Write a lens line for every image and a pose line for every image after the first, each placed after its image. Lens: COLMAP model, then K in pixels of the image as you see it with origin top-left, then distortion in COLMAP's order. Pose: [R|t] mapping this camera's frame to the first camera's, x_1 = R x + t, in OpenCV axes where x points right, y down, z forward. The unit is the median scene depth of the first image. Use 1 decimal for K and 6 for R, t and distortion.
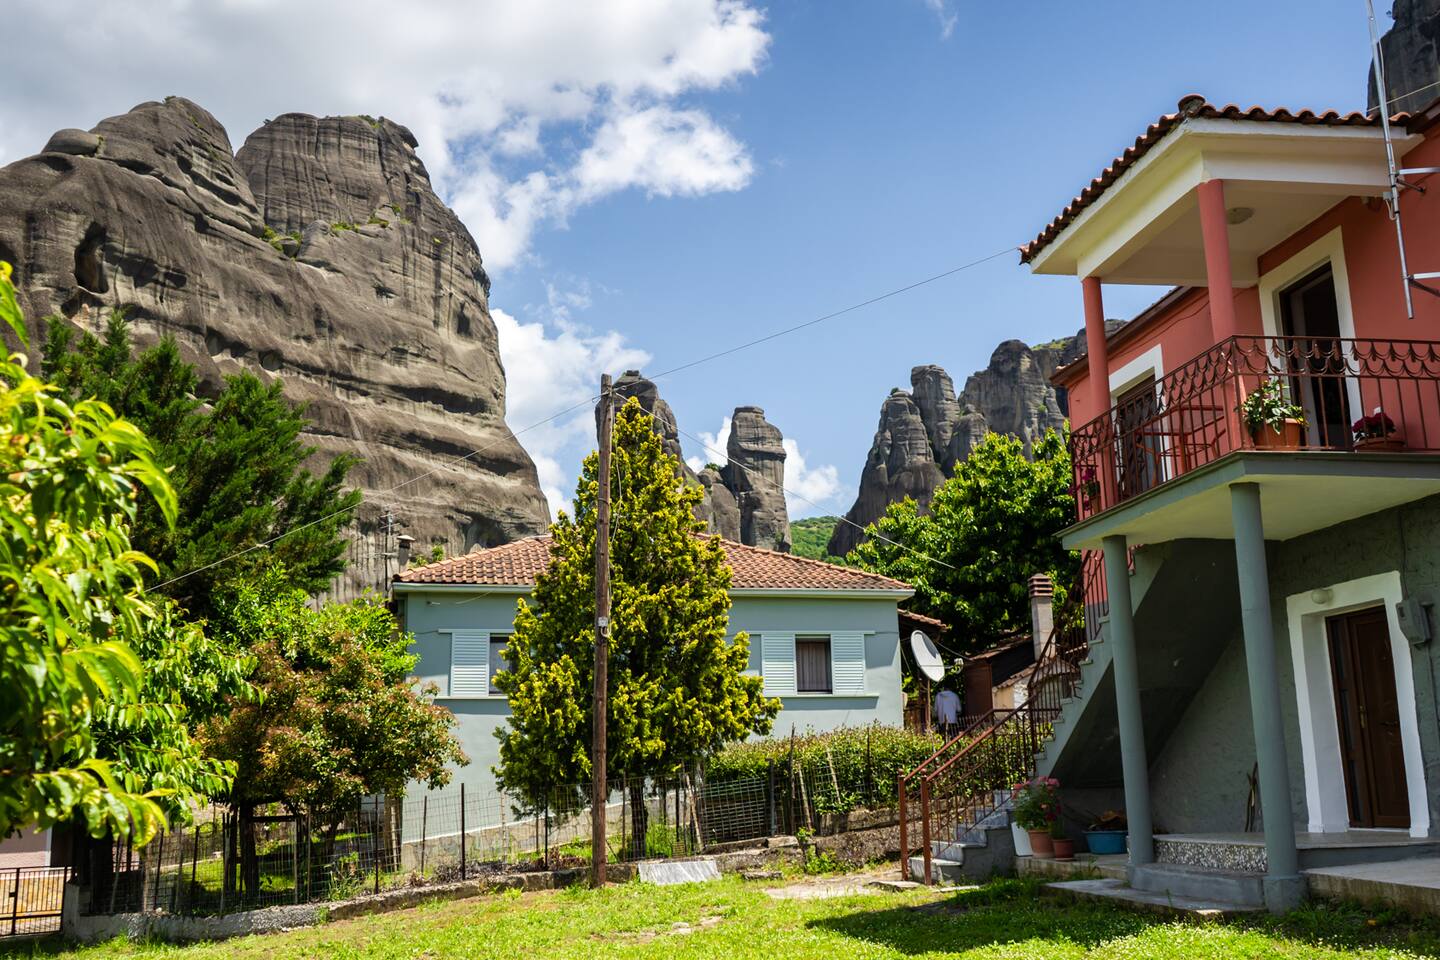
lens RADIAL K [[1380.0, 0, 713.3], [0, 1380.0, 478.4], [0, 0, 1]] dist [-0.002205, -0.000337]
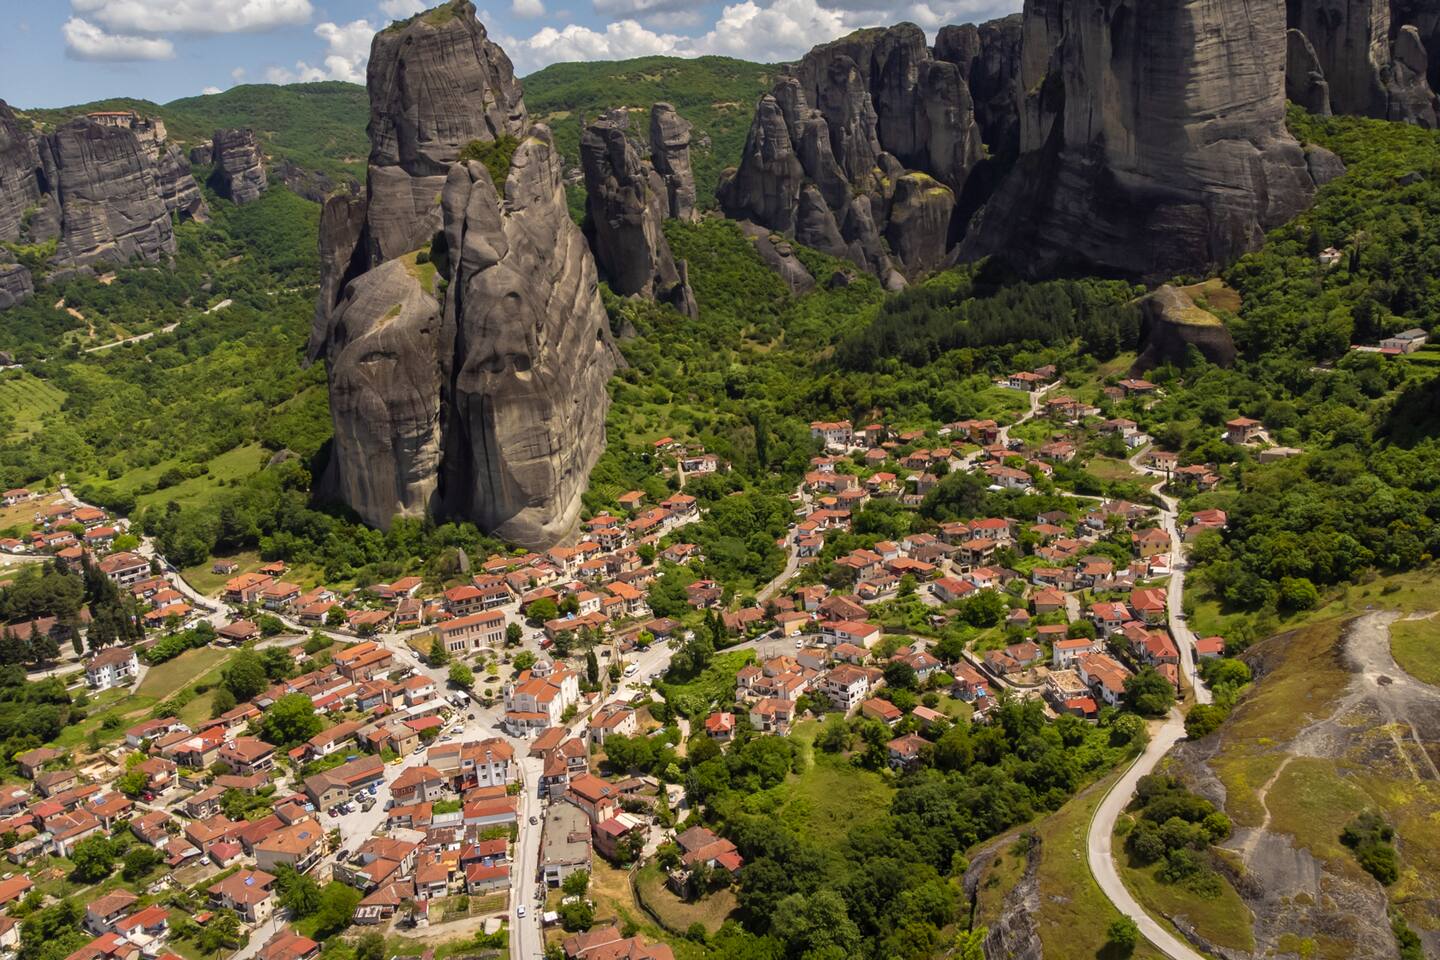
lens RADIAL K [[1271.6, 0, 713.6], [0, 1271.6, 466.1], [0, 0, 1]] dist [0.058393, -0.014555]
pose [[0.985811, -0.086322, 0.143965, -0.338472], [0.016380, 0.903017, 0.429292, -0.645359], [-0.167060, -0.420843, 0.891618, -0.831704]]
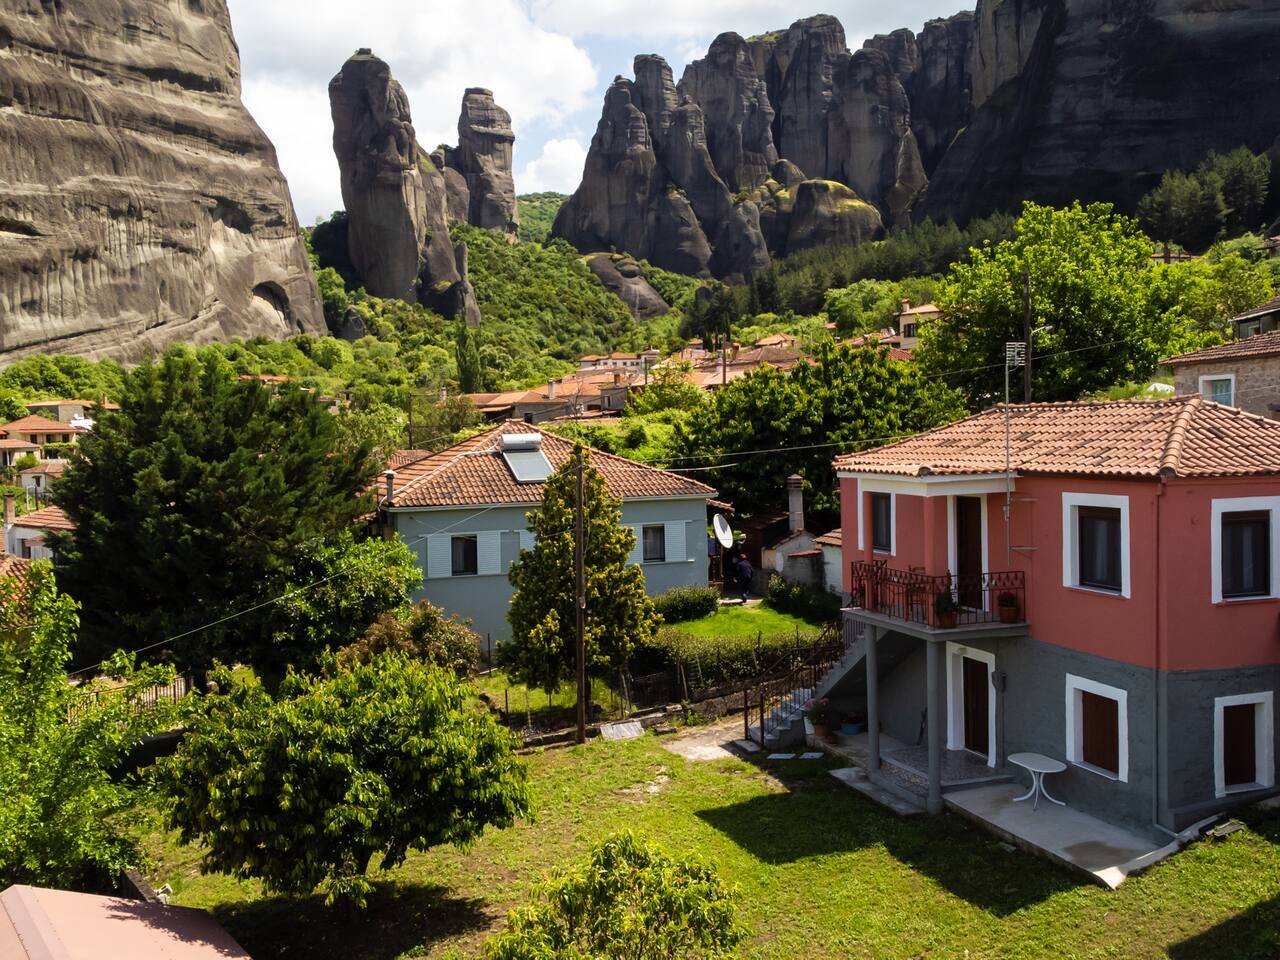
lens RADIAL K [[1272.8, 0, 634.7], [0, 1272.8, 477.5], [0, 0, 1]] dist [0.007526, 0.111073]
pose [[0.988504, -0.007837, 0.150989, -0.012858], [-0.030270, 0.968178, 0.248423, -0.022892], [-0.148131, -0.250138, 0.956811, -0.027193]]
